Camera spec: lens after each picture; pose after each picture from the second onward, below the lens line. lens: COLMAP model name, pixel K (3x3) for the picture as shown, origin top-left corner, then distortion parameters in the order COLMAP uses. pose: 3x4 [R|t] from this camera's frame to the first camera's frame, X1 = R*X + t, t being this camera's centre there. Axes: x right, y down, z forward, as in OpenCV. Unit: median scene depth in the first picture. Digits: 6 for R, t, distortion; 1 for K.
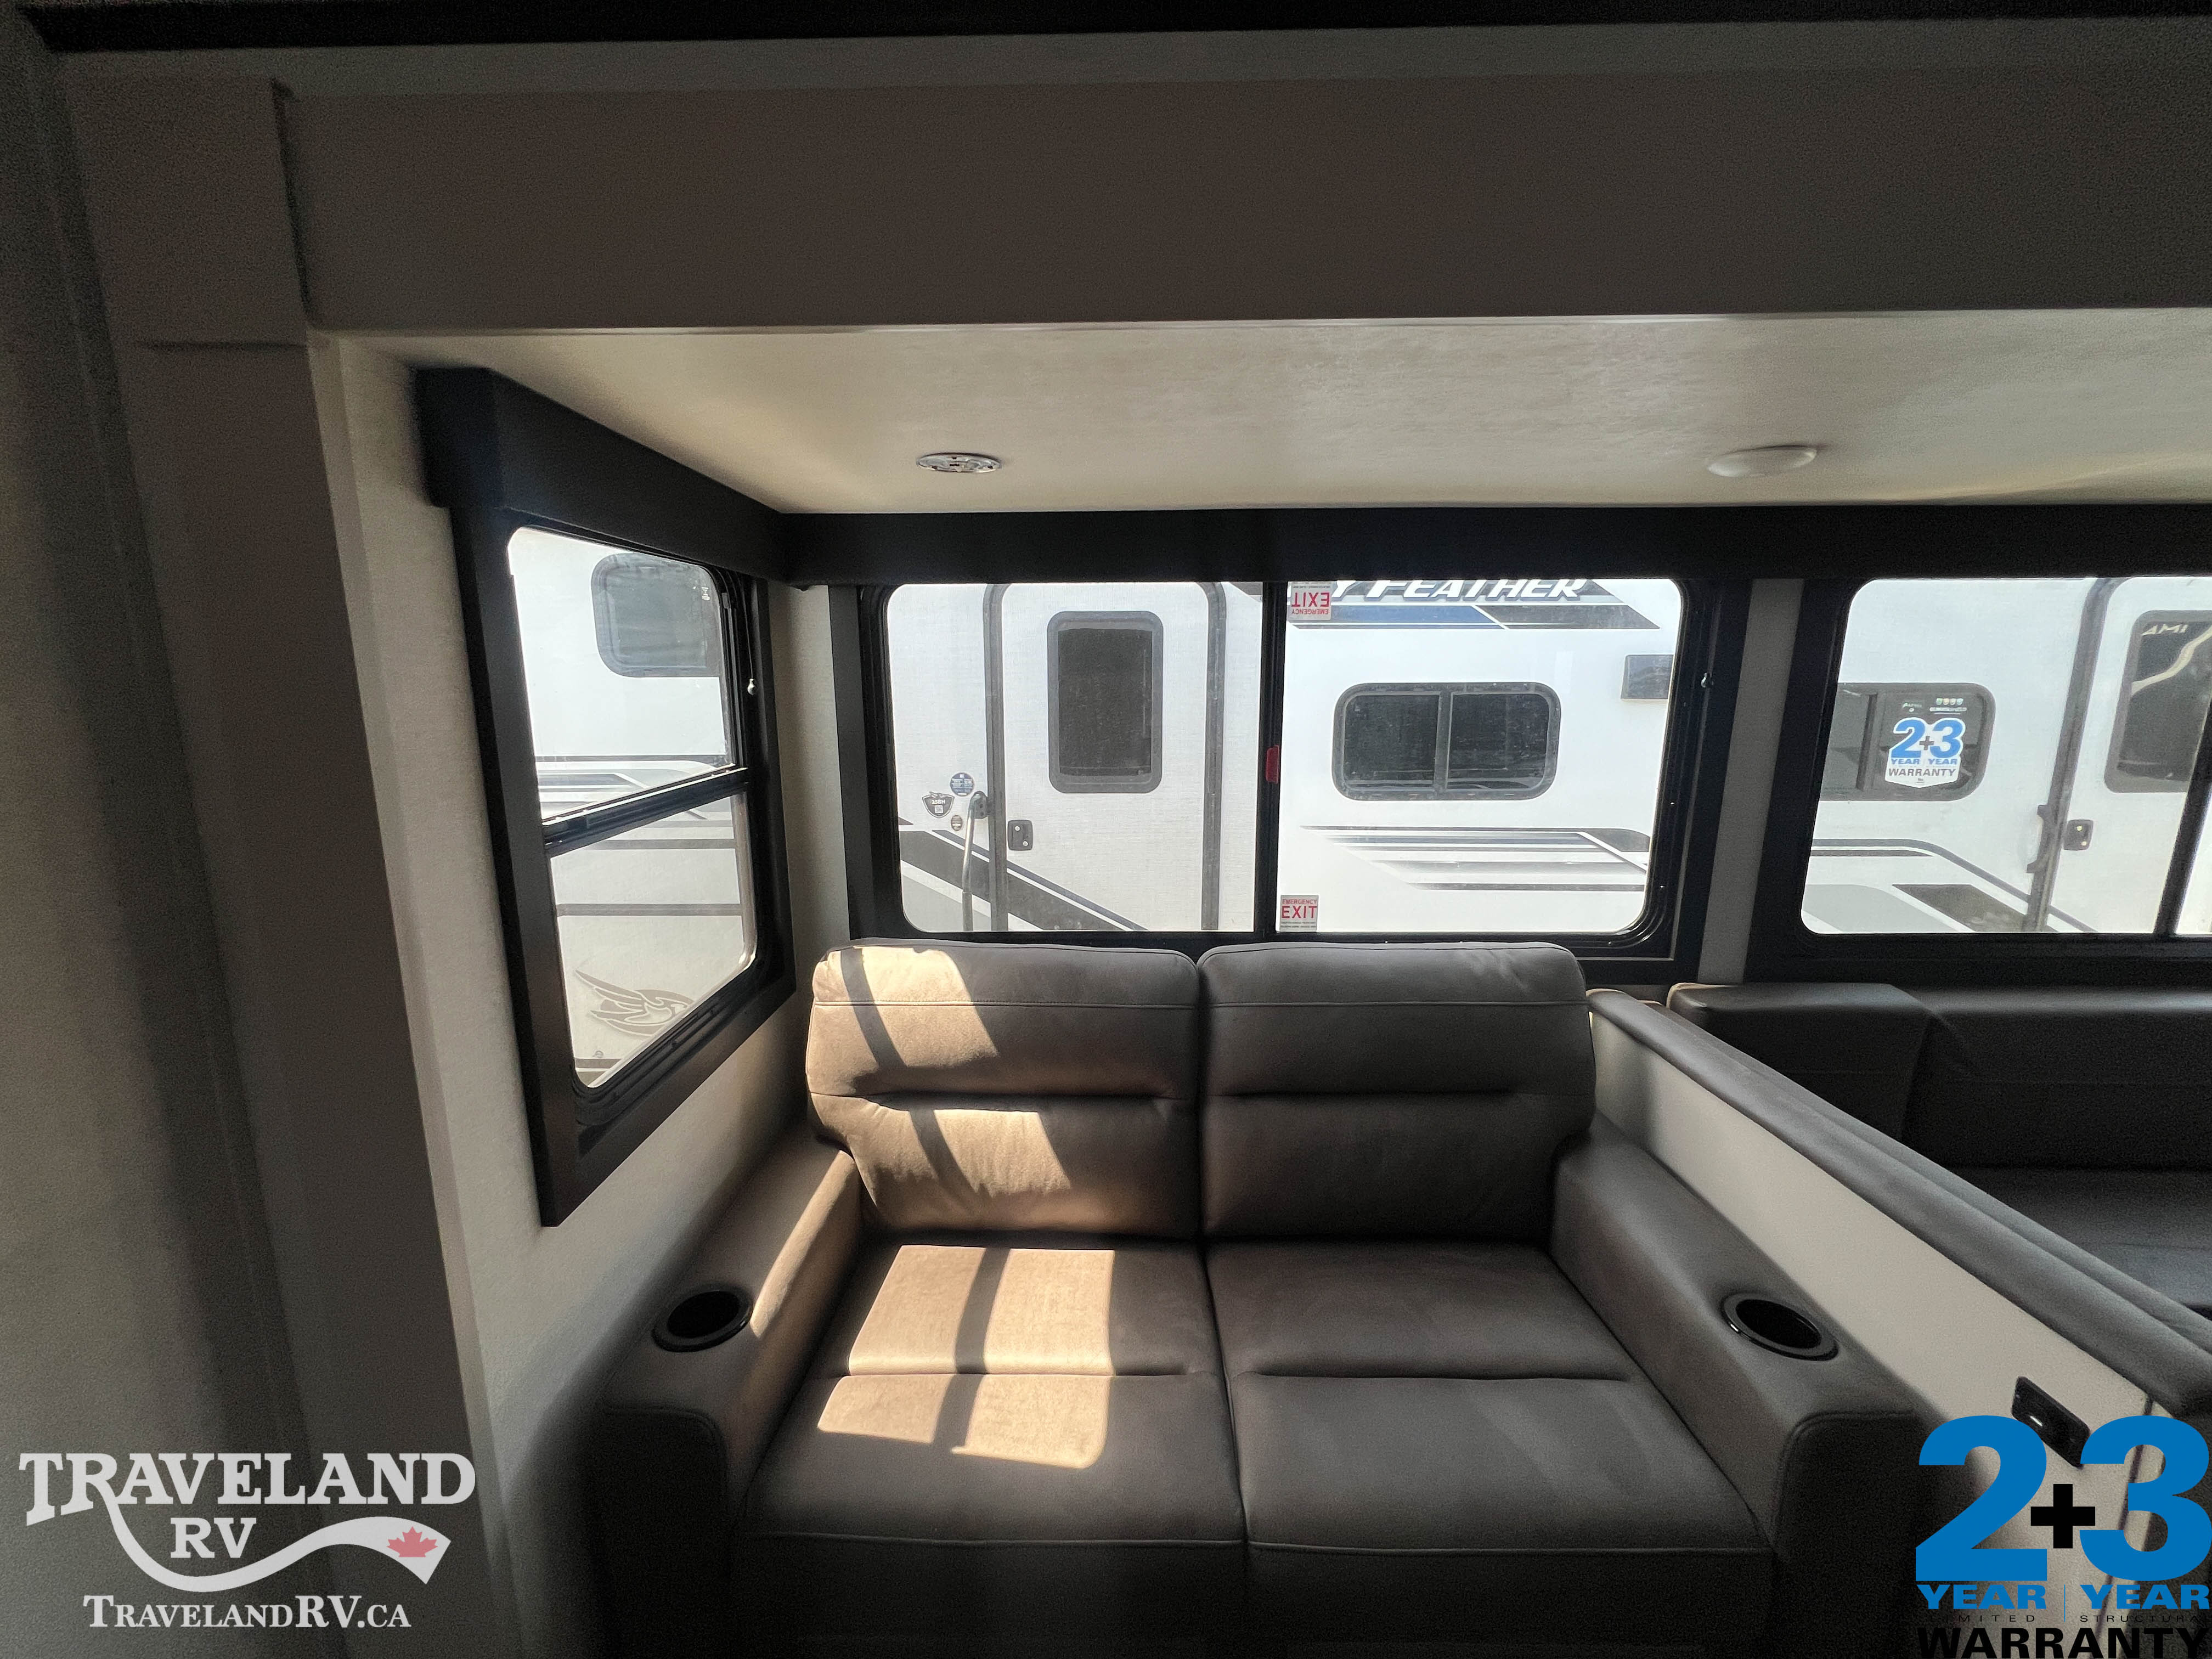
lens RADIAL K [[887.3, 0, 1106.0], [0, 887.3, 829.5], [0, 0, 1]] dist [-0.002466, 0.000830]
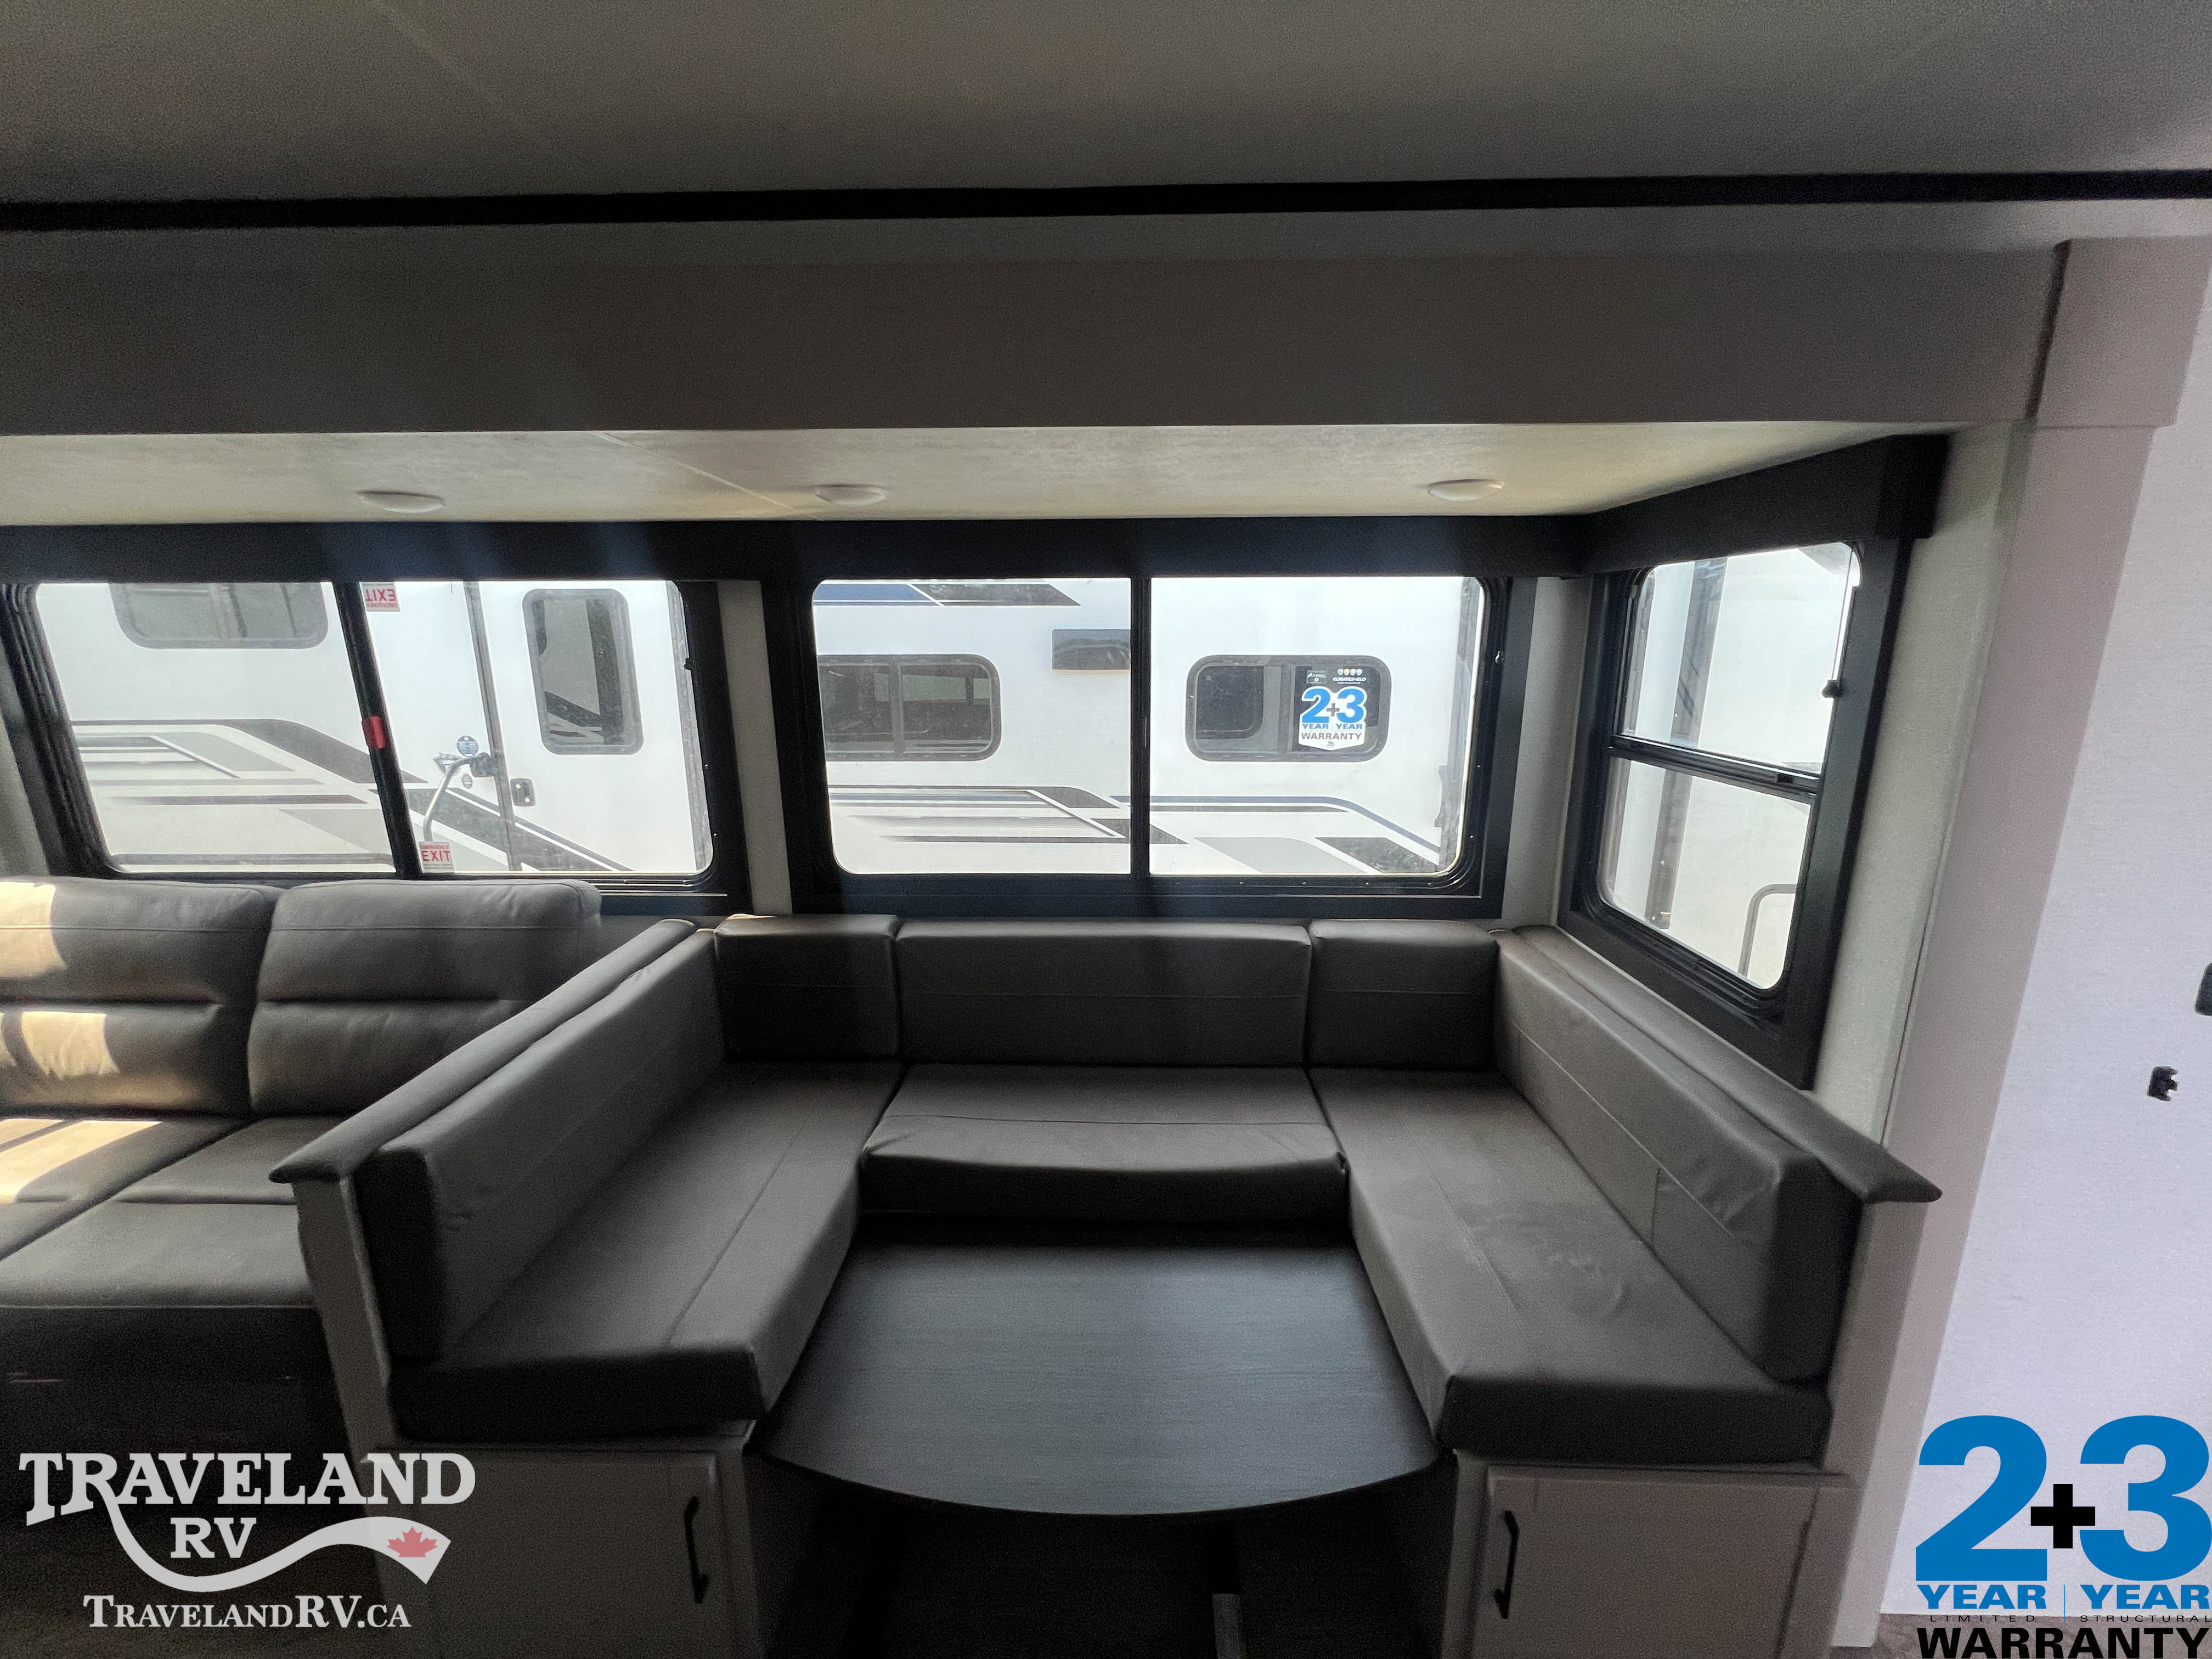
lens RADIAL K [[857.3, 0, 1106.0], [0, 857.3, 829.5], [0, 0, 1]] dist [-0.007469, 0.000148]
pose [[0.999999, 0.000731, -0.000793, 0.642752], [-0.000697, 0.999098, 0.042465, 0.006972], [0.000823, -0.042464, 0.999098, -0.077705]]
